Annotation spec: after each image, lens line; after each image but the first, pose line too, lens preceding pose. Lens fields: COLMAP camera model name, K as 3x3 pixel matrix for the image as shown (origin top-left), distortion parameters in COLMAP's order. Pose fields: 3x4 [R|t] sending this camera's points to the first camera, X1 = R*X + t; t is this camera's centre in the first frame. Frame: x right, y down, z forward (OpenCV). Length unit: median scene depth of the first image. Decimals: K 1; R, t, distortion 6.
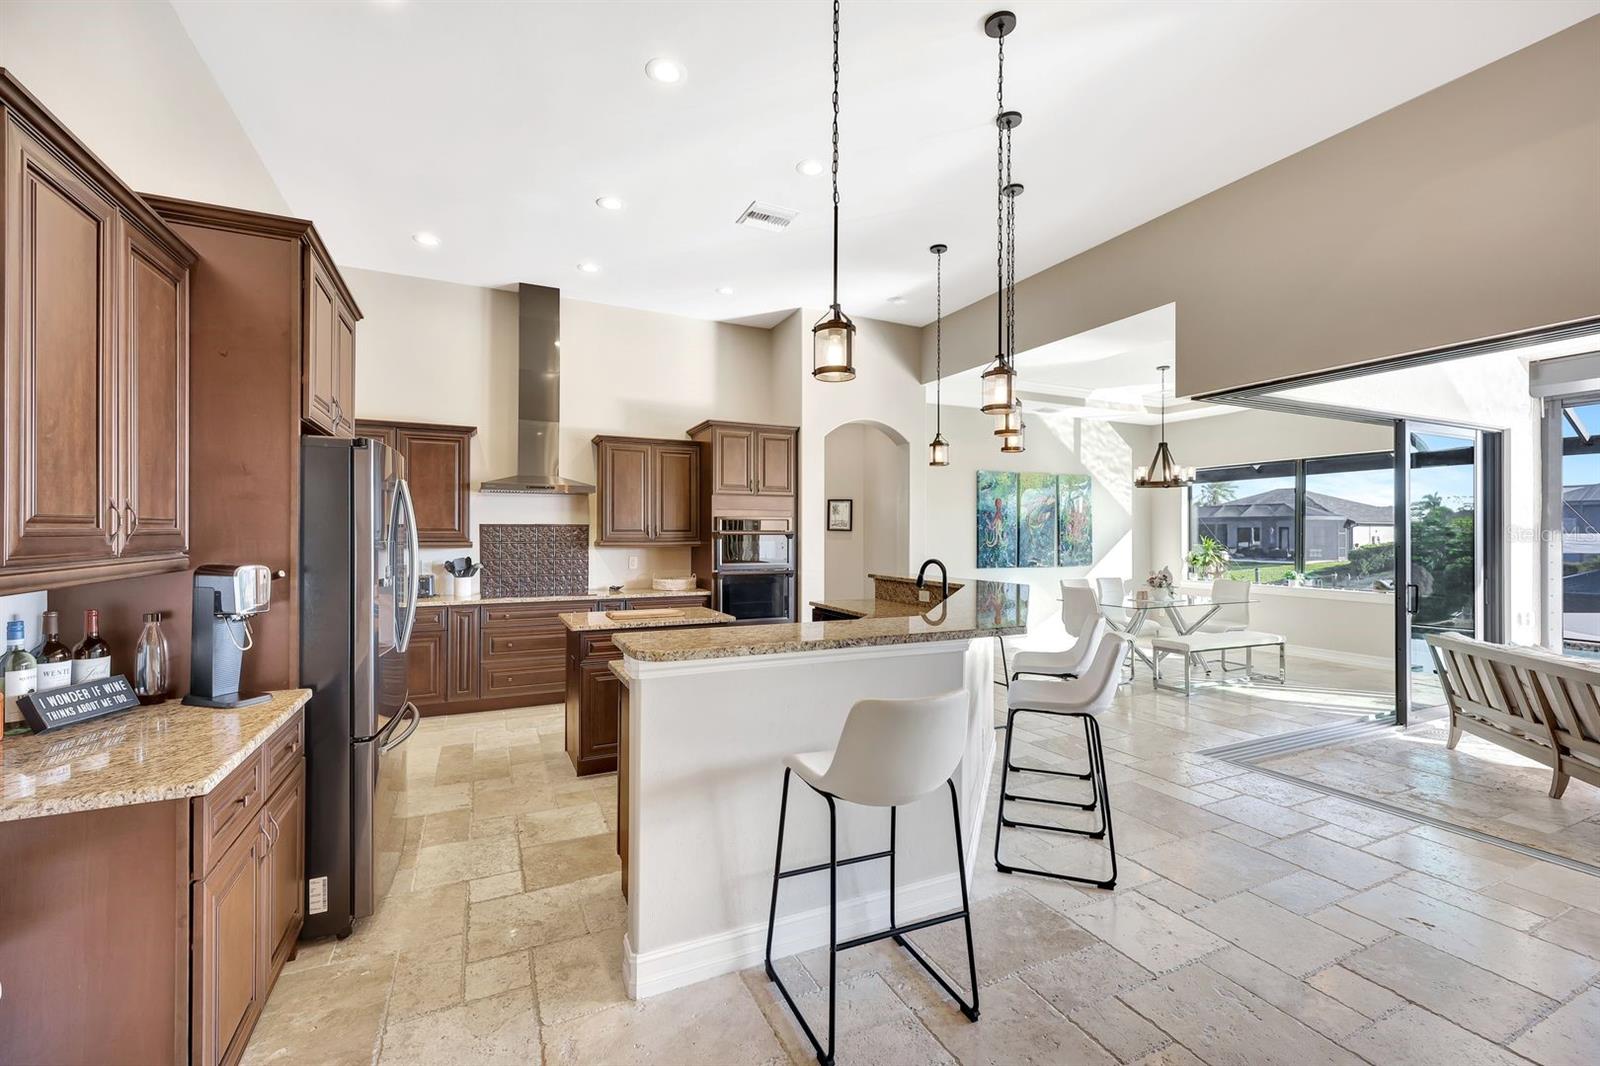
lens RADIAL K [[667.5, 0, 799.6], [0, 667.5, 535.7], [0, 0, 1]] dist [-0.002750, 0.000254]
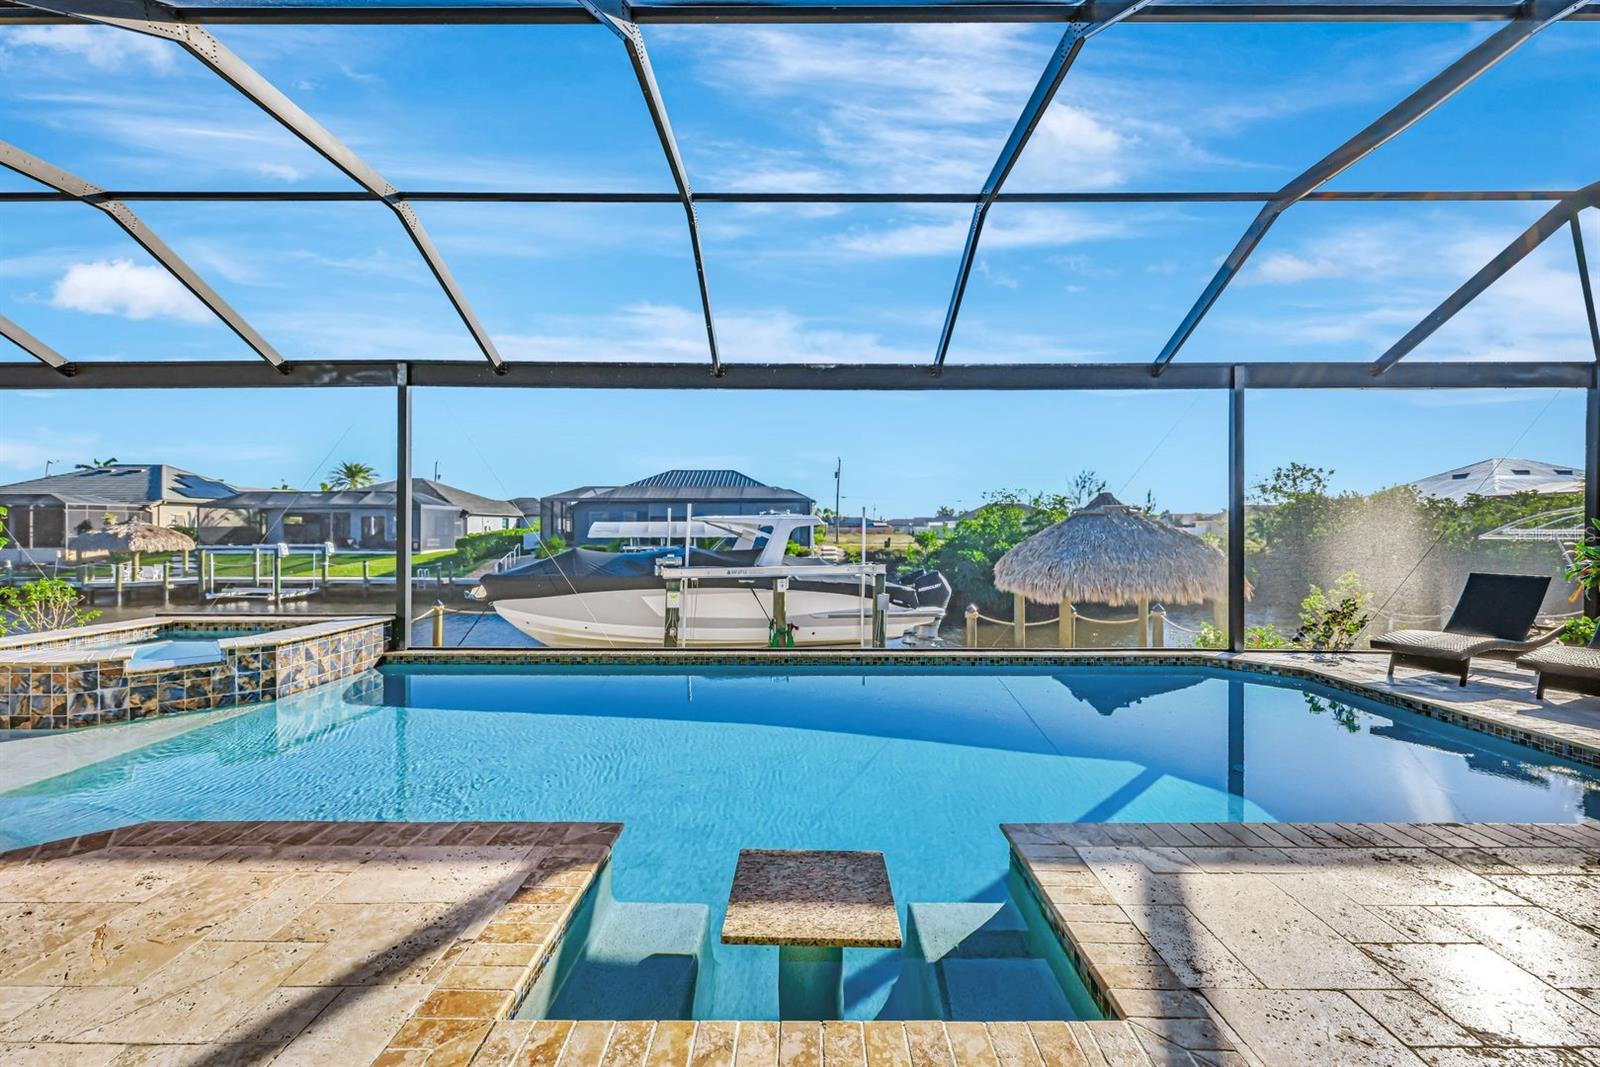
lens RADIAL K [[643.5, 0, 802.3], [0, 643.5, 534.7], [0, 0, 1]] dist [-0.001755, 0.000469]
pose [[0.430871, -0.007665, 0.902381, 1.102658], [-0.000420, 0.999962, 0.008694, 0.045853], [-0.902414, -0.004125, 0.430851, 0.646817]]
